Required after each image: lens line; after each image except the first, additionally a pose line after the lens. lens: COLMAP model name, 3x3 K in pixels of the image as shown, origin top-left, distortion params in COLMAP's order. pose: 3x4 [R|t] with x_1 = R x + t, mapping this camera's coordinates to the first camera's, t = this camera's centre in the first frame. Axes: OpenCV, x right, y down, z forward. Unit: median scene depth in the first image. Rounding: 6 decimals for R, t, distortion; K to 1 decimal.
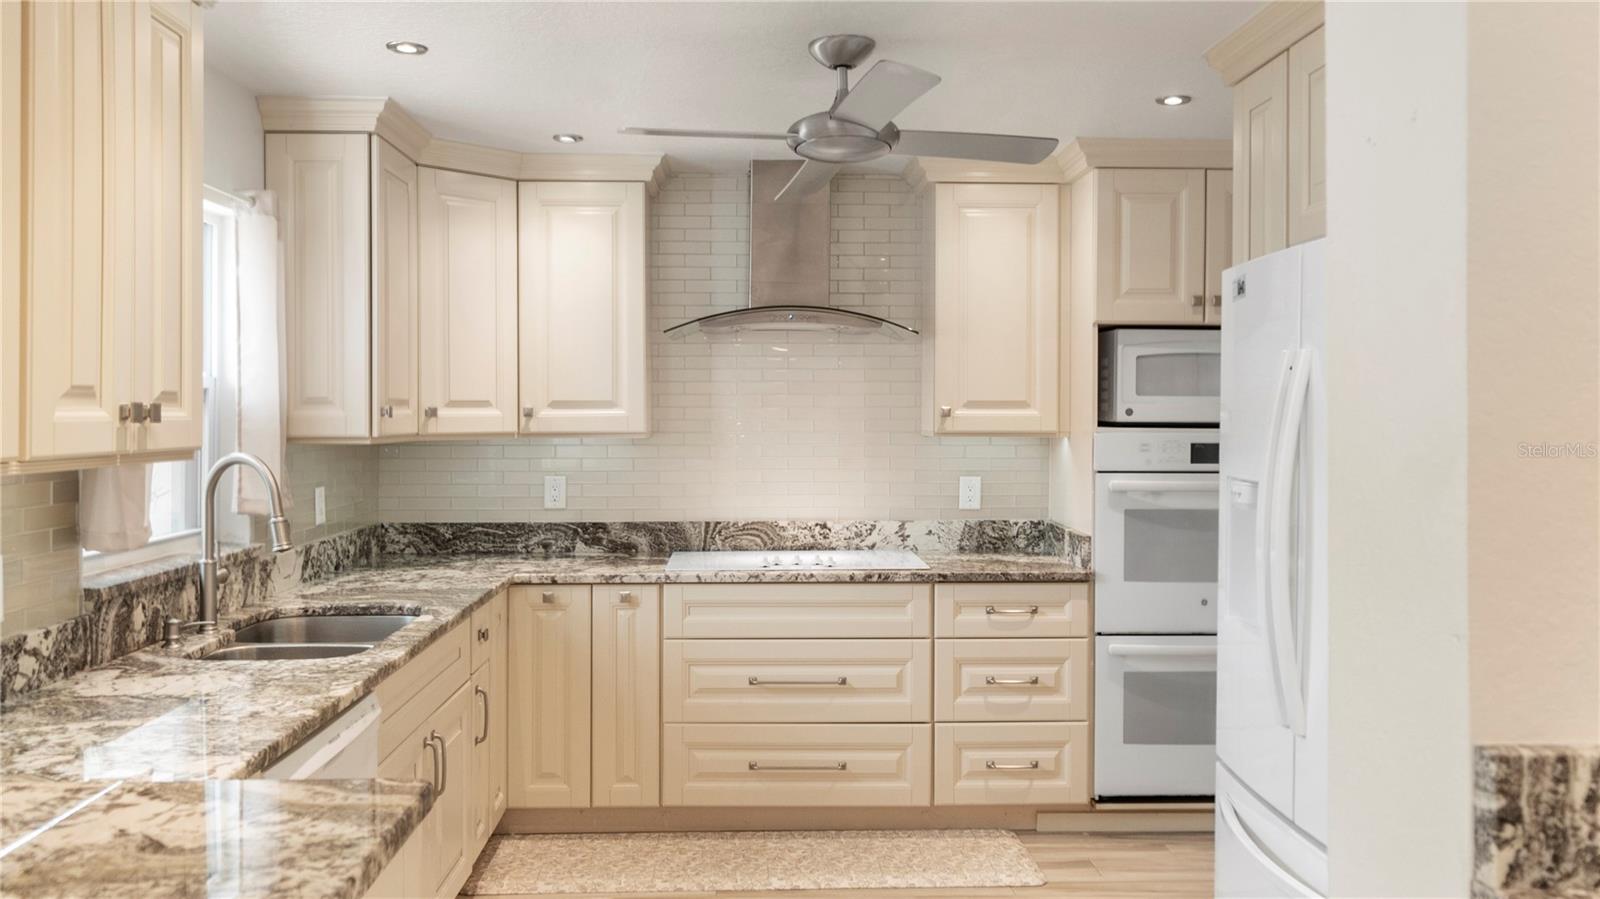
lens RADIAL K [[1223.7, 0, 787.5], [0, 1223.7, 418.3], [0, 0, 1]] dist [-0.004725, 0.011302]
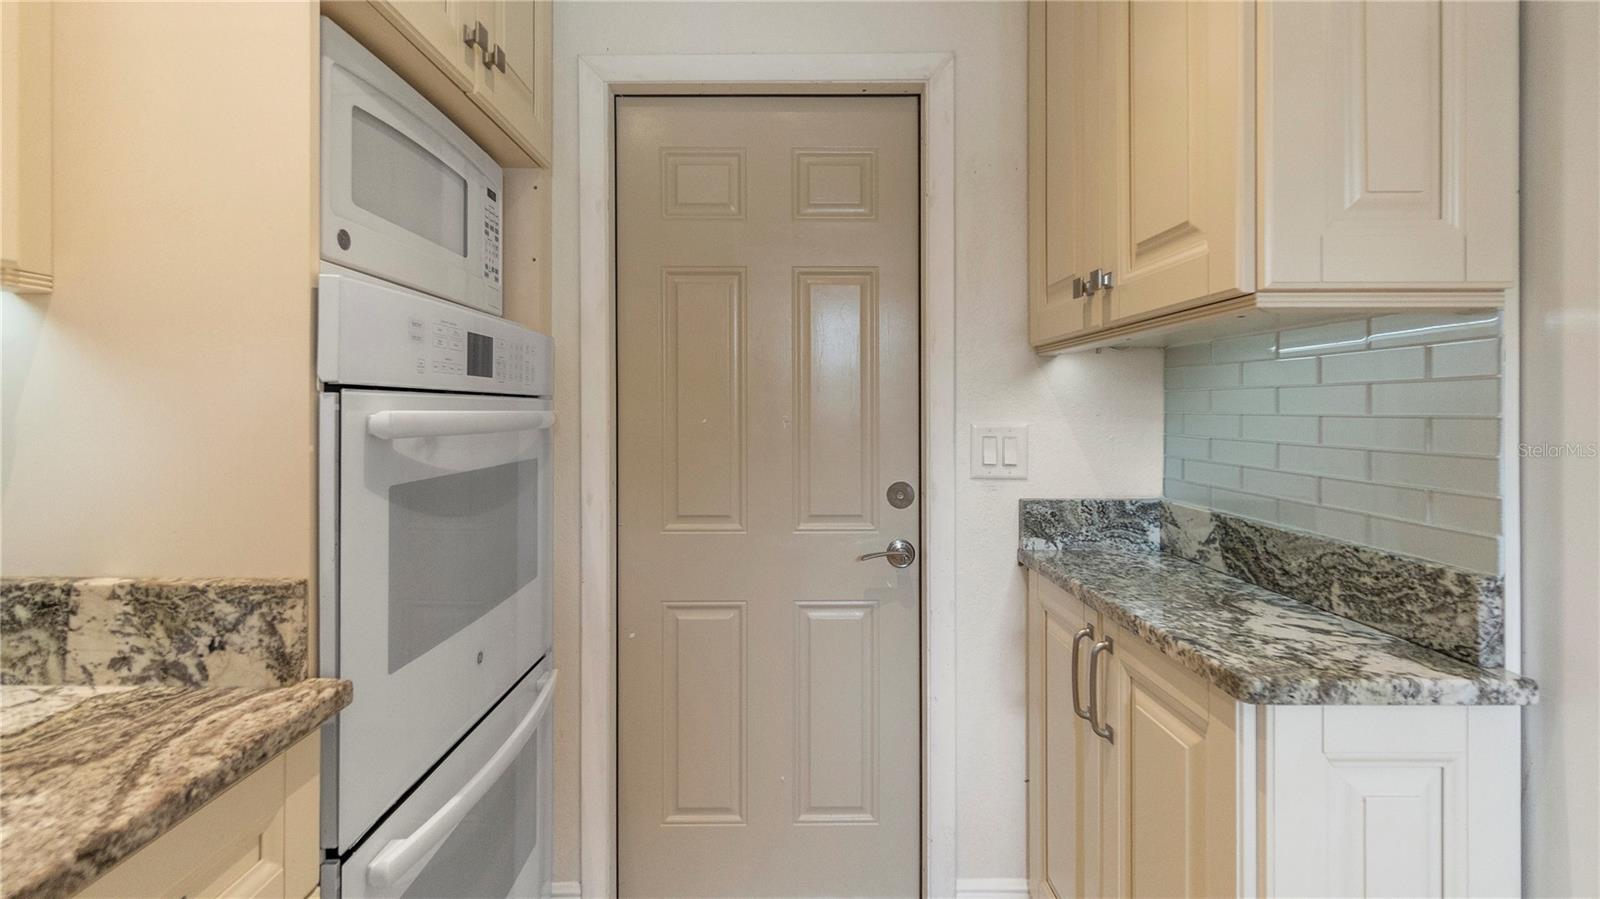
lens RADIAL K [[719.8, 0, 783.1], [0, 719.8, 409.5], [0, 0, 1]] dist [0.000013, -0.000253]
pose [[0.030608, -0.004946, 0.999519, 0.055192], [0.009149, 0.999947, 0.004668, 0.050587], [-0.999490, 0.009002, 0.030651, 0.874474]]
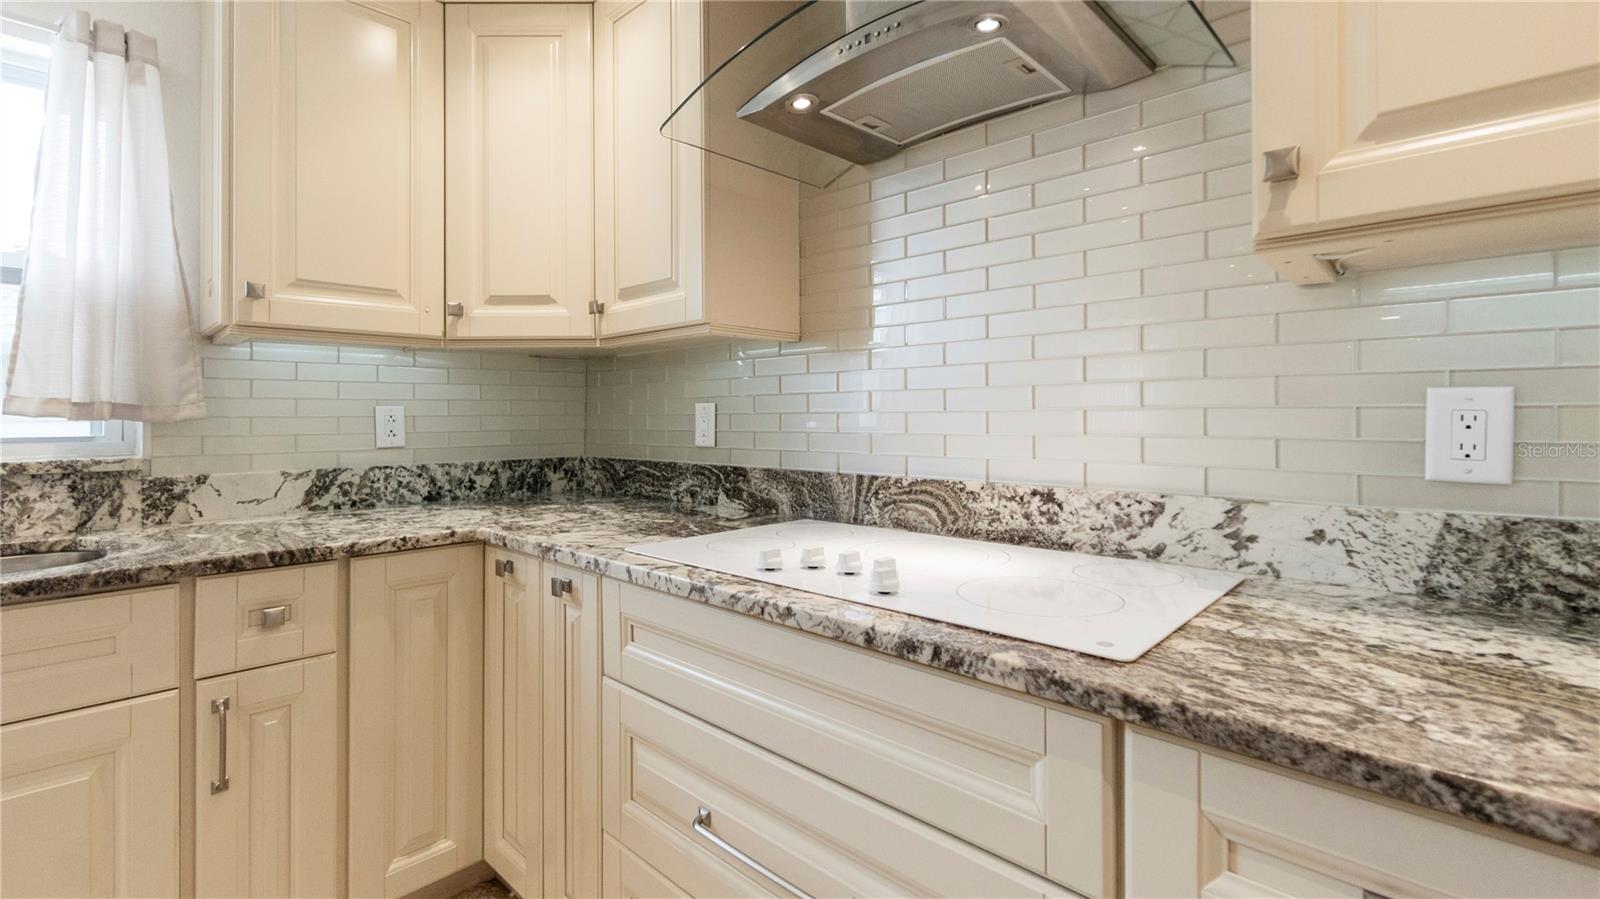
lens RADIAL K [[719.8, 0, 783.1], [0, 719.8, 409.5], [0, 0, 1]] dist [0.000013, -0.000253]
pose [[0.690315, -0.009902, -0.723441, 0.187763], [0.000030, 0.999907, -0.013657, 0.065548], [0.723509, 0.009406, 0.690251, 0.832494]]
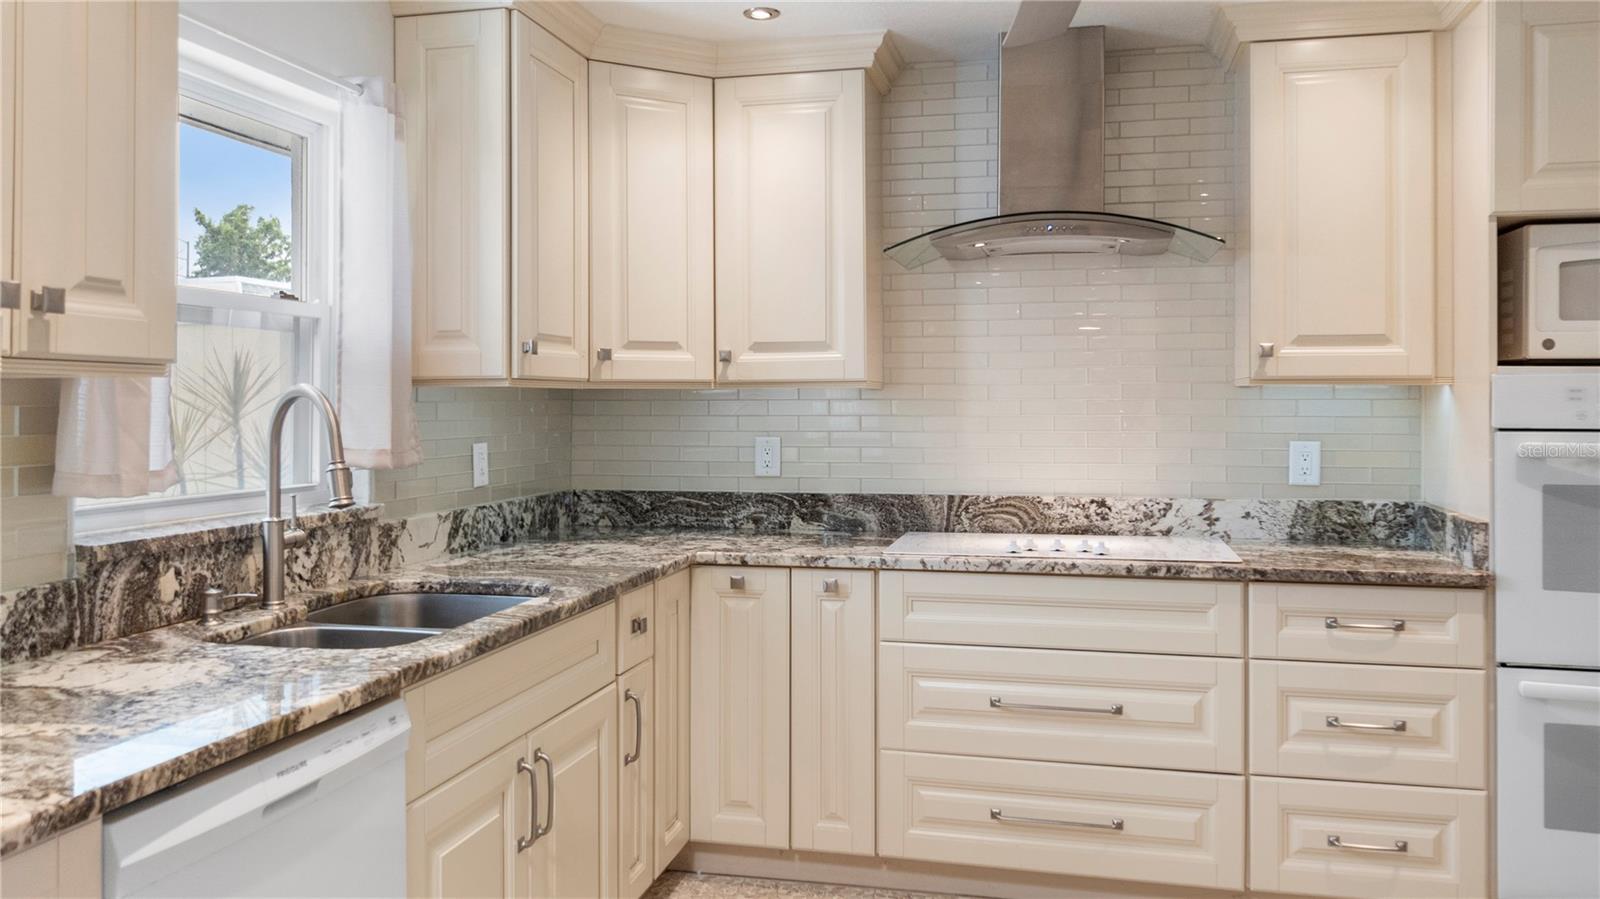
lens RADIAL K [[1231.3, 0, 787.3], [0, 1231.3, 391.5], [0, 0, 1]] dist [-0.003067, 0.007590]
pose [[0.964814, -0.003818, -0.262907, 0.049083], [-0.000031, 0.999893, -0.014635, 0.032635], [0.262935, 0.014128, 0.964710, 0.224023]]
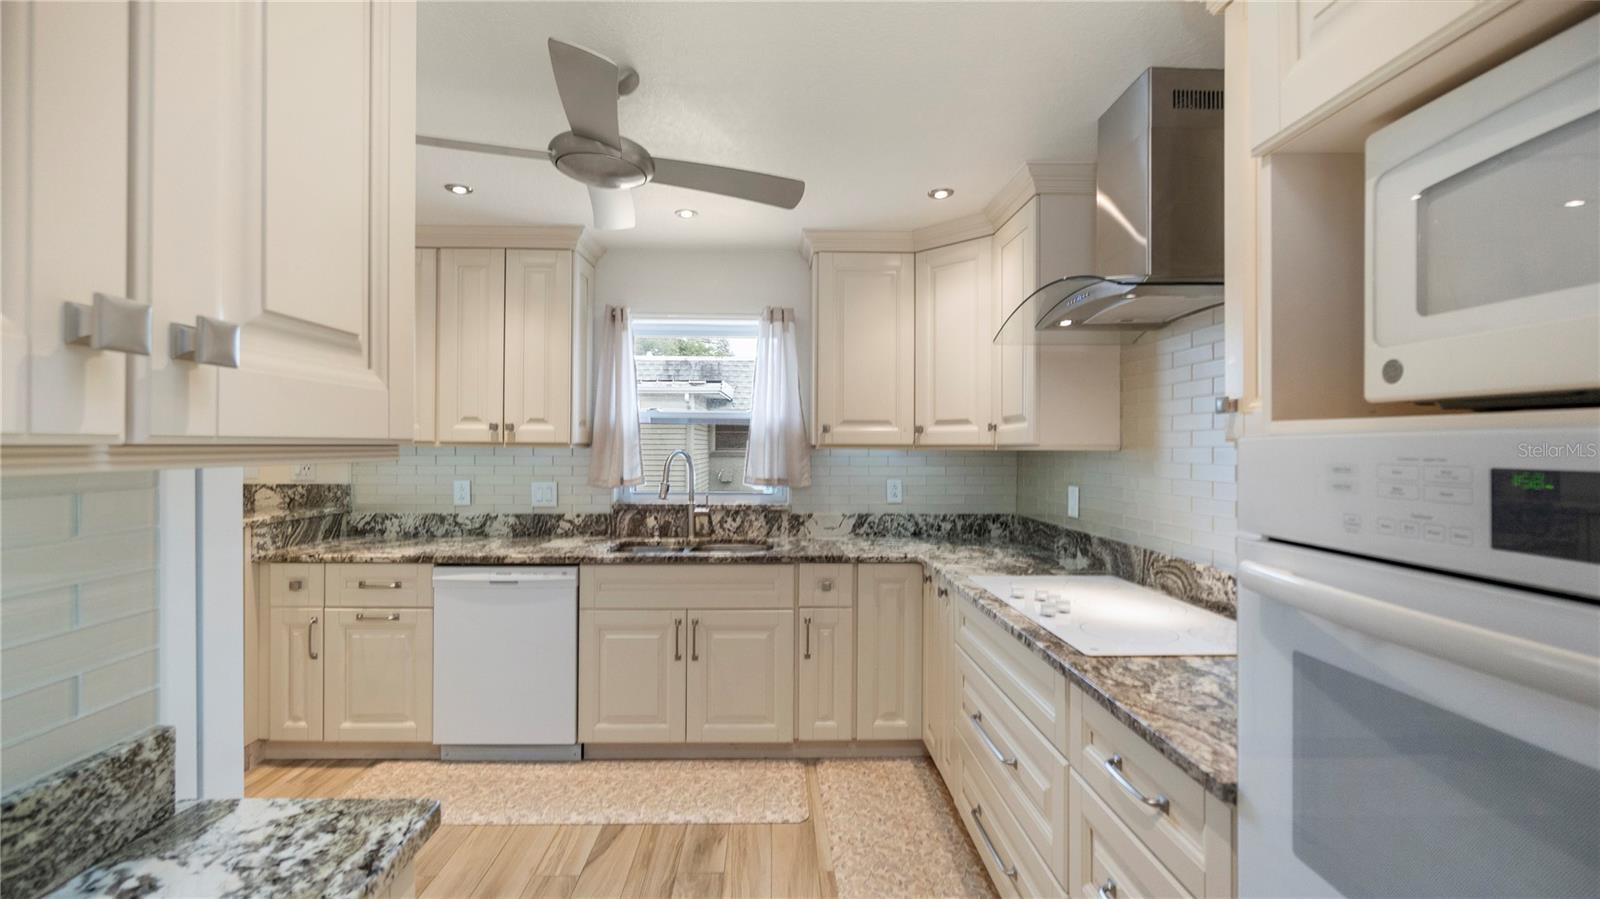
lens RADIAL K [[677.7, 0, 789.8], [0, 677.7, 444.3], [0, 0, 1]] dist [-0.005949, 0.000085]
pose [[-0.008975, -0.005493, -0.999945, 0.473124], [-0.011552, 0.999919, -0.005389, 0.017924], [0.999893, 0.011503, -0.009038, 0.860225]]
